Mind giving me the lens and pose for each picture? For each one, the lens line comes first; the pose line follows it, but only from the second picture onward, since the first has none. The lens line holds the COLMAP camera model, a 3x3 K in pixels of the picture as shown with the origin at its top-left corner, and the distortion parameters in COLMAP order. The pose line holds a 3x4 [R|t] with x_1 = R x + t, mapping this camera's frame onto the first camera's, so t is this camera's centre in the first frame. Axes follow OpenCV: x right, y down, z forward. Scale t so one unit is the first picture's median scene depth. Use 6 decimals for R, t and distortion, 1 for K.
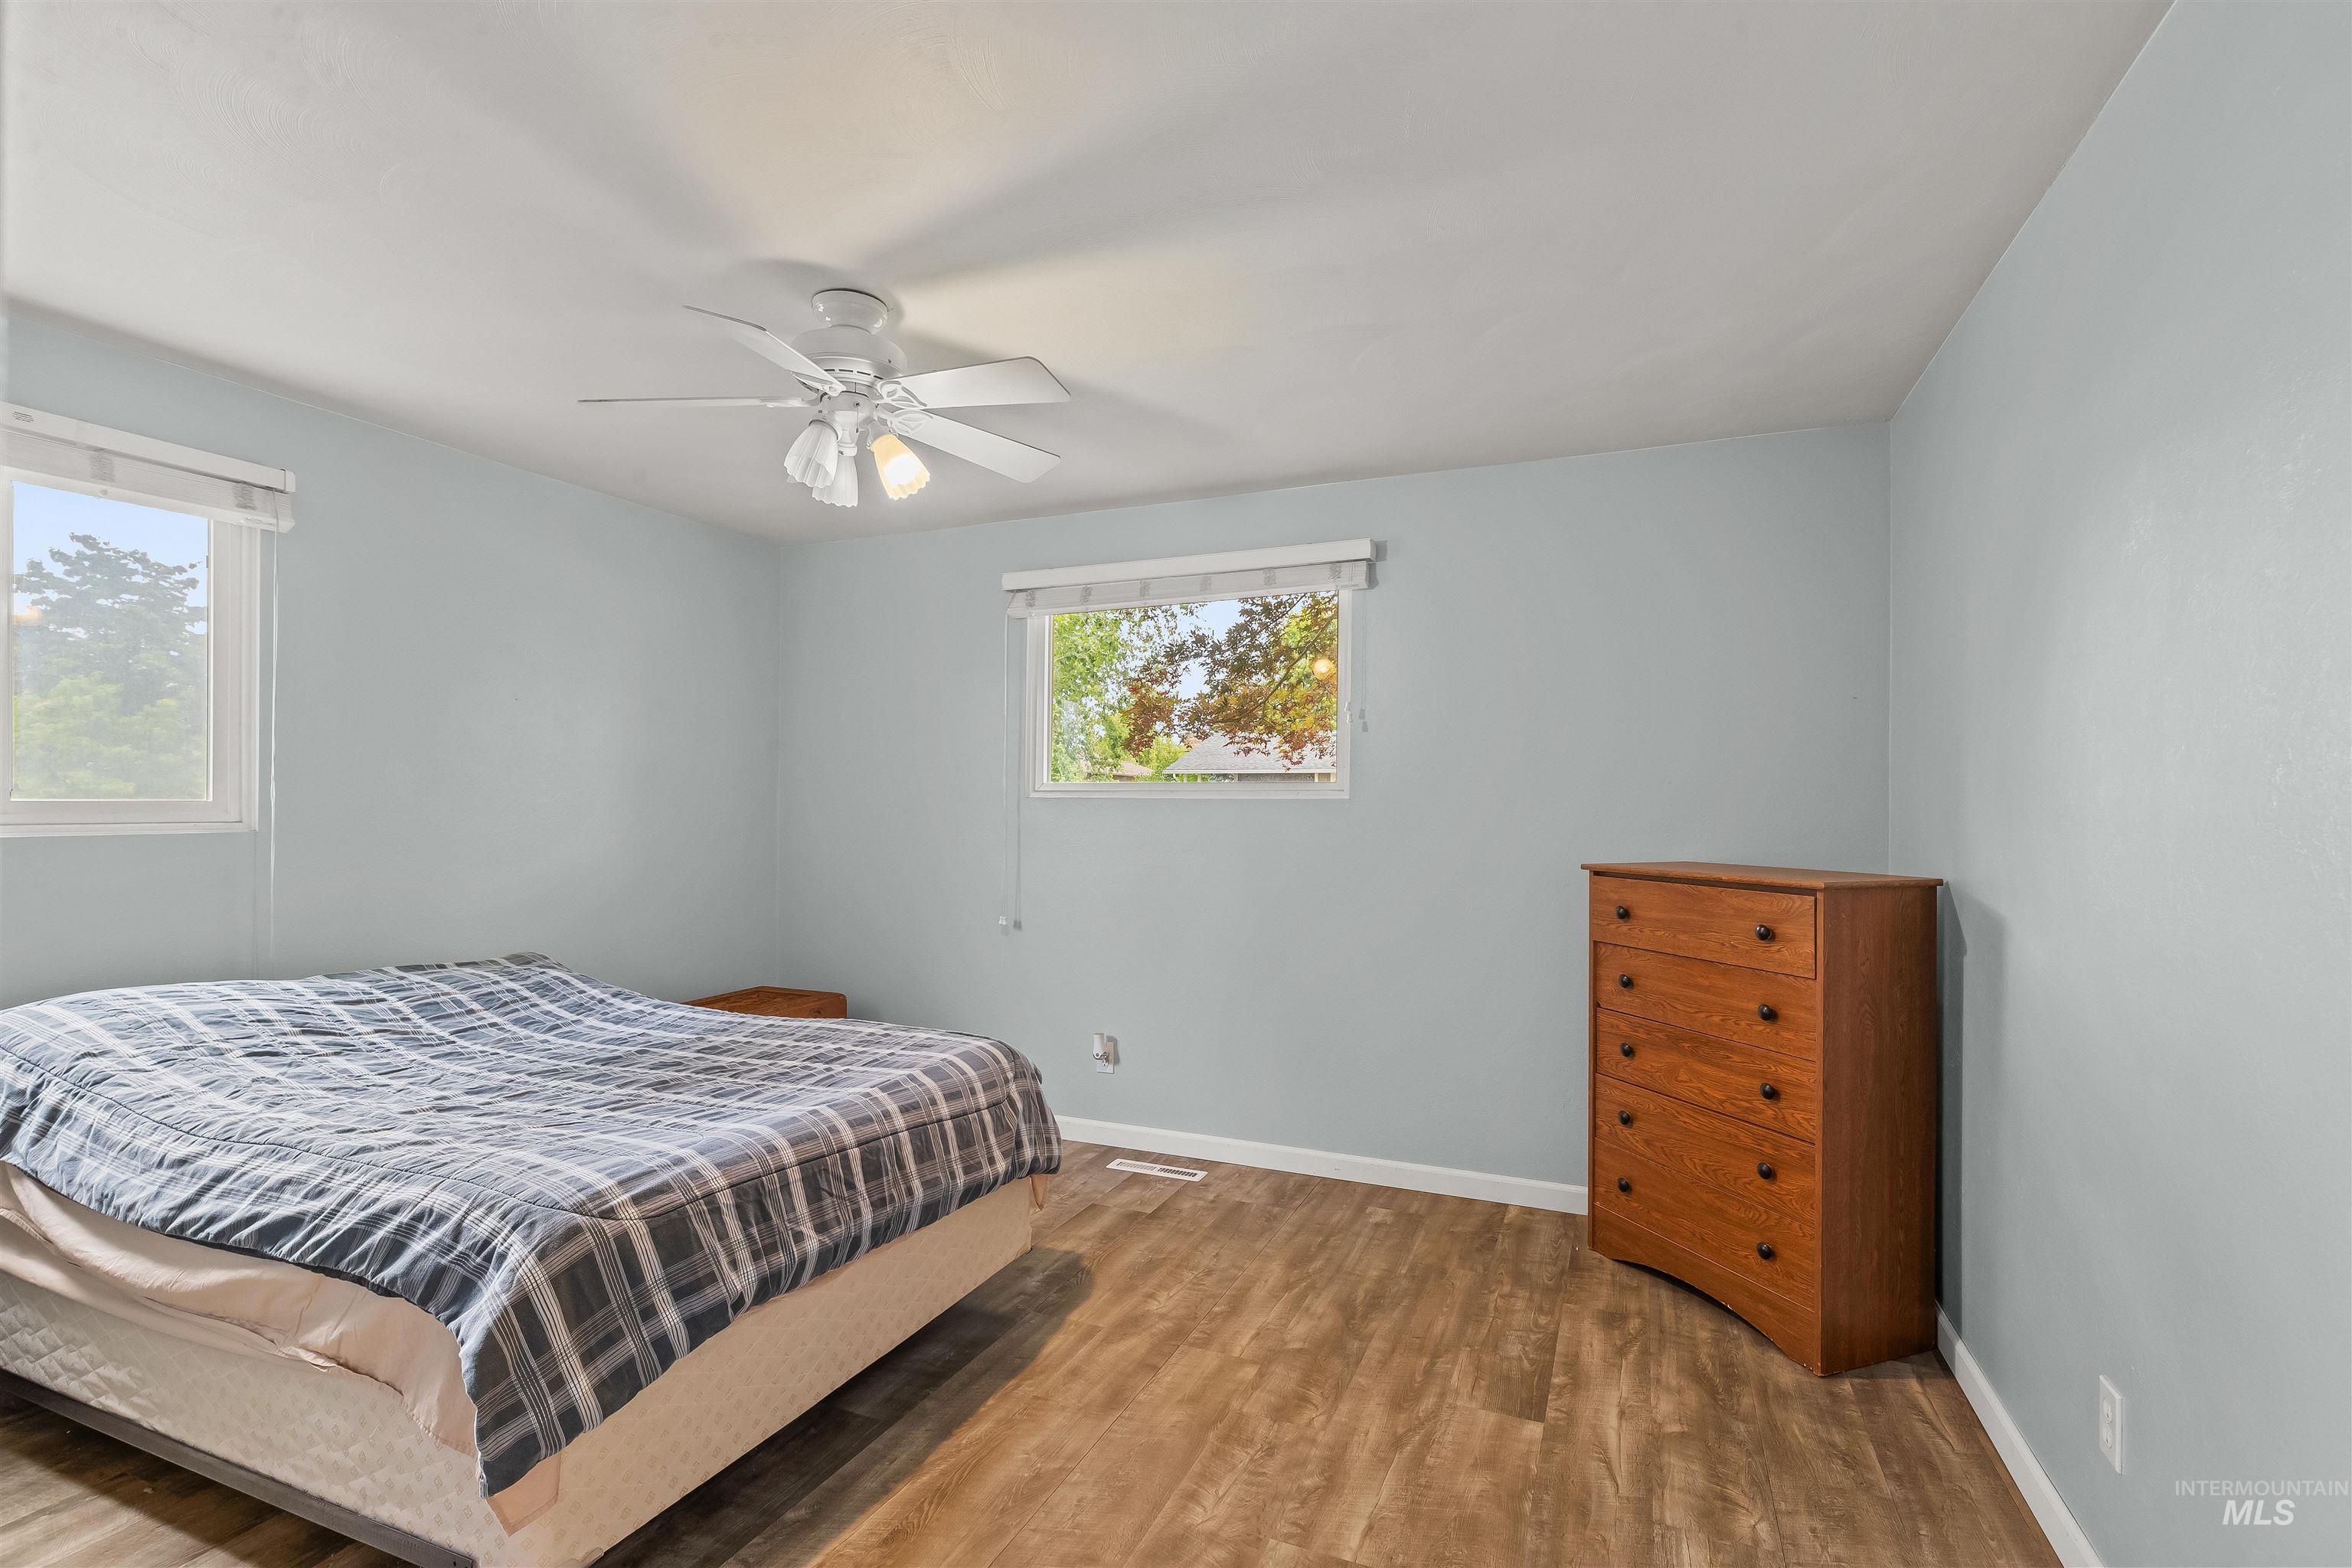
lens RADIAL K [[1076.3, 0, 1188.3], [0, 1076.3, 809.1], [0, 0, 1]] dist [-0.003141, 0.001614]
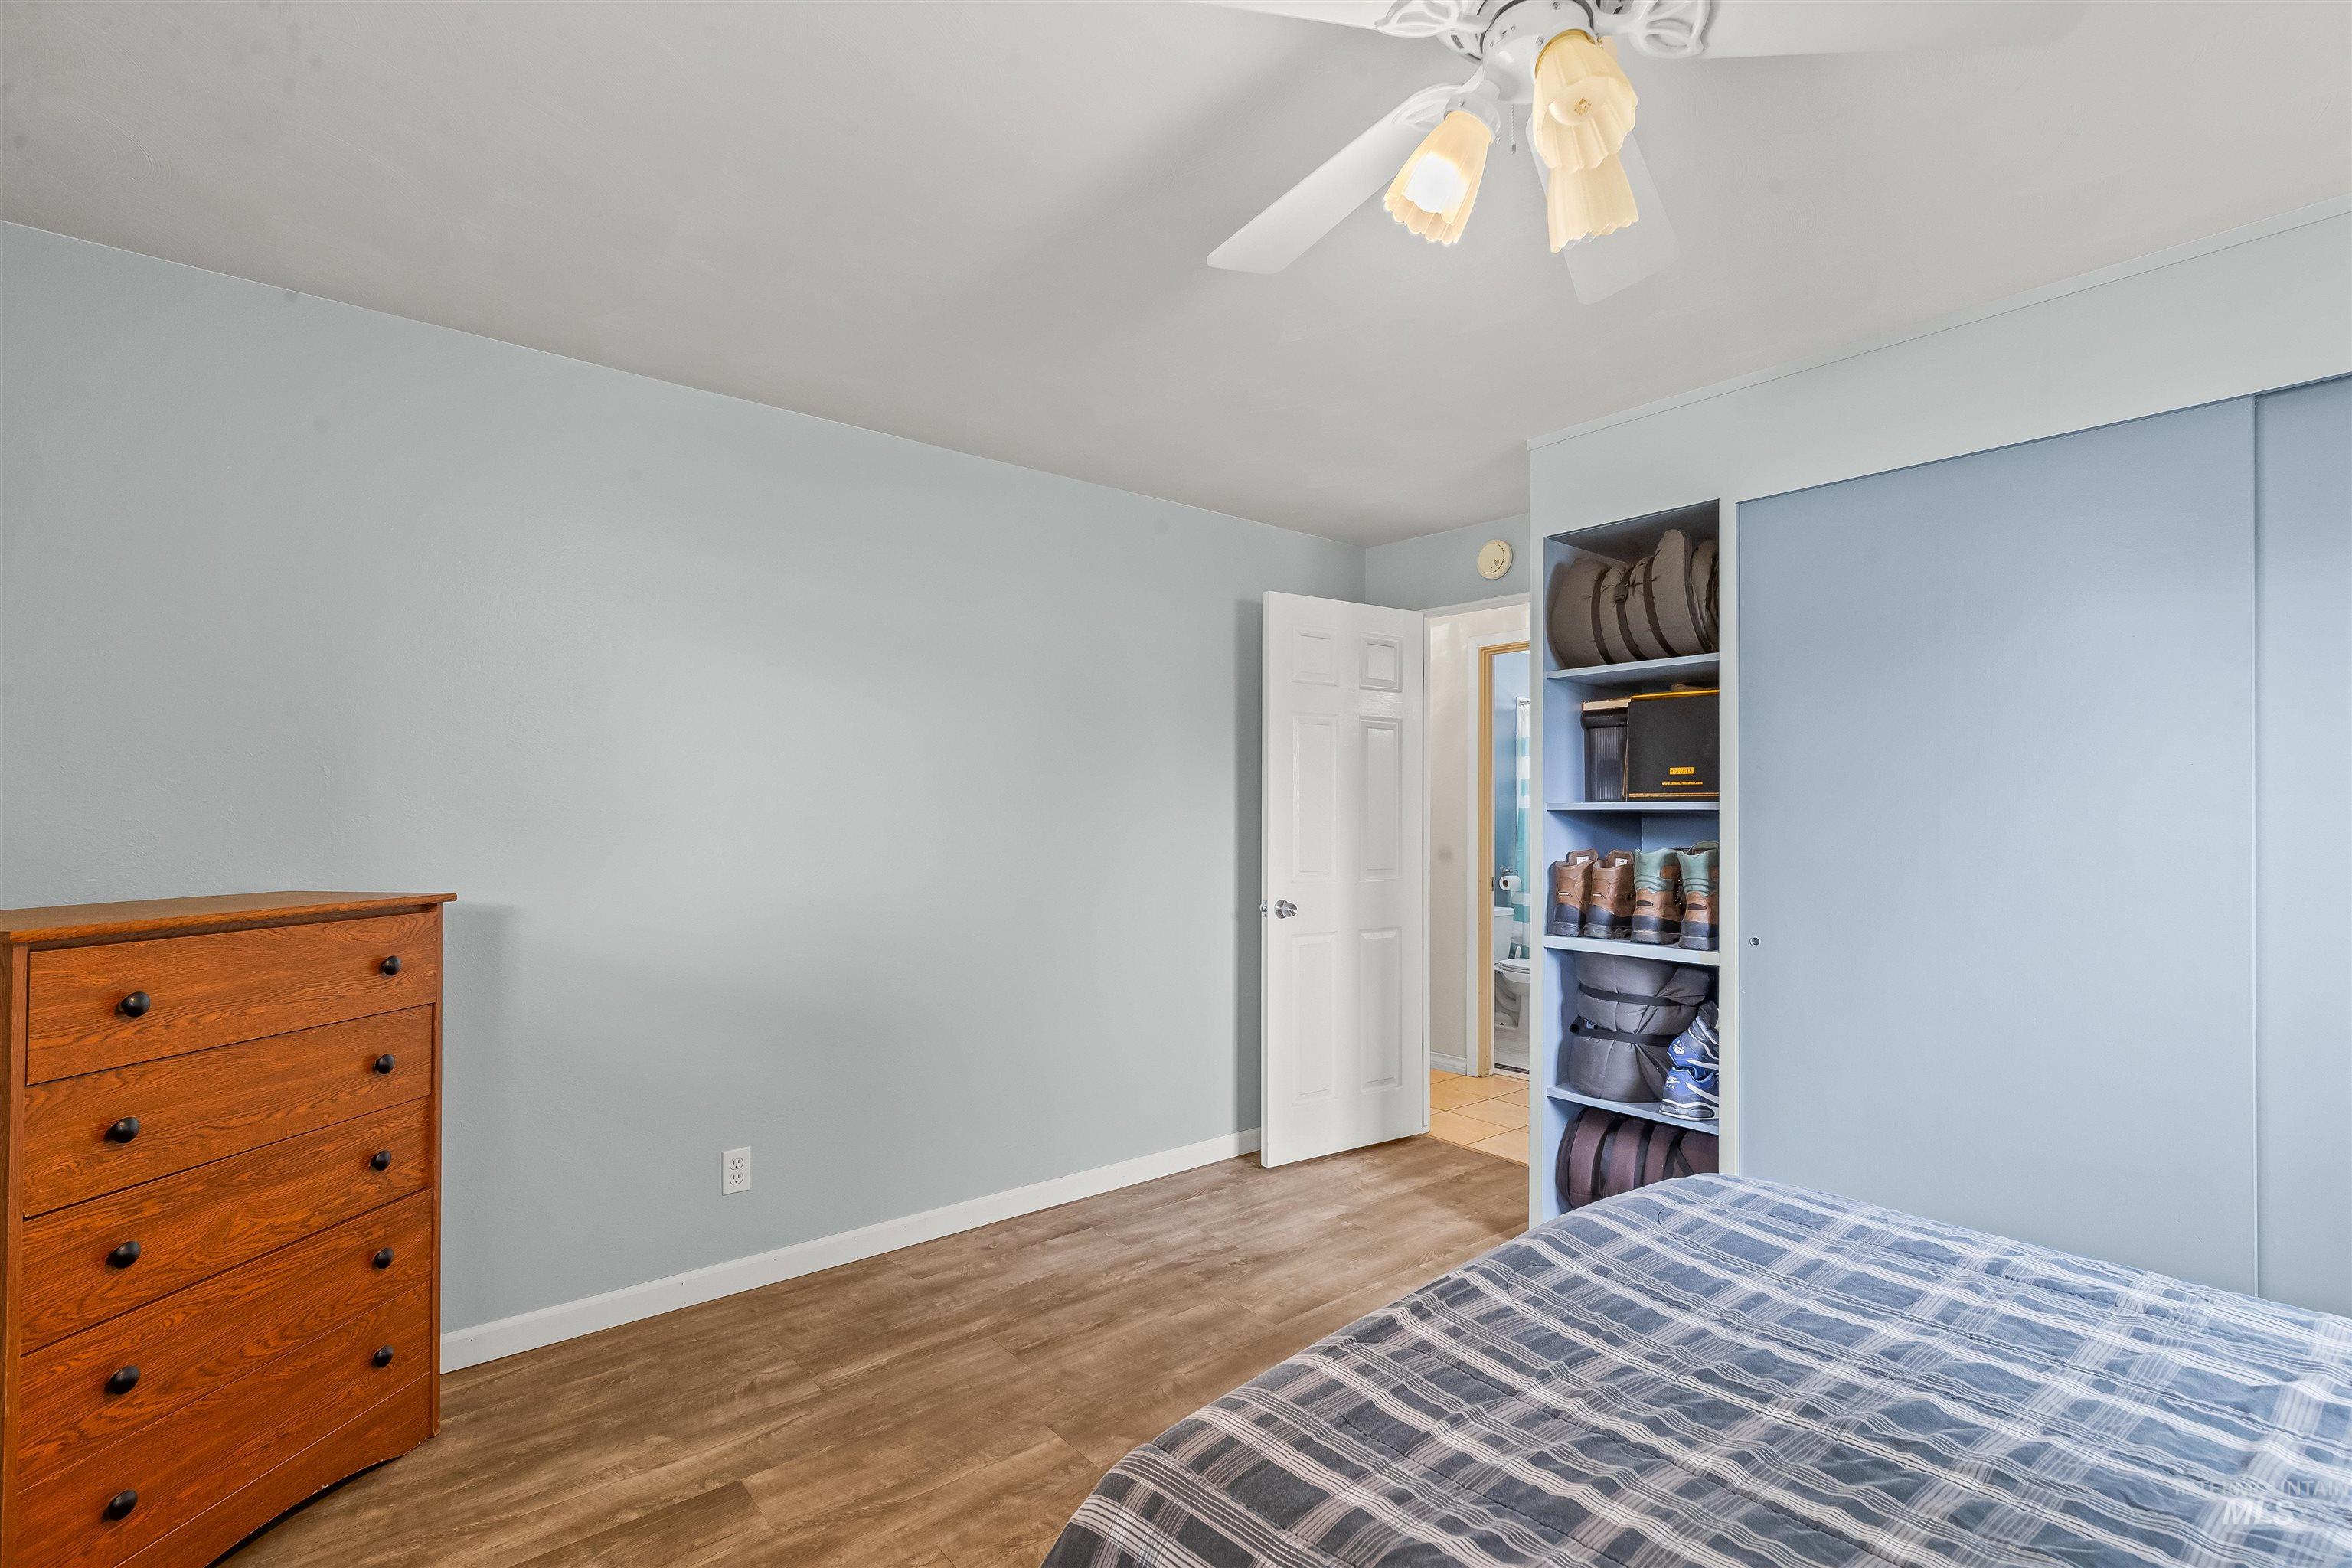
lens RADIAL K [[1076.3, 0, 1188.3], [0, 1076.3, 809.1], [0, 0, 1]] dist [-0.003141, 0.001614]
pose [[-0.891522, 0.006156, 0.452936, -0.363545], [0.003672, 0.999973, -0.006363, 0.002094], [-0.452963, -0.004009, -0.891520, 1.382331]]
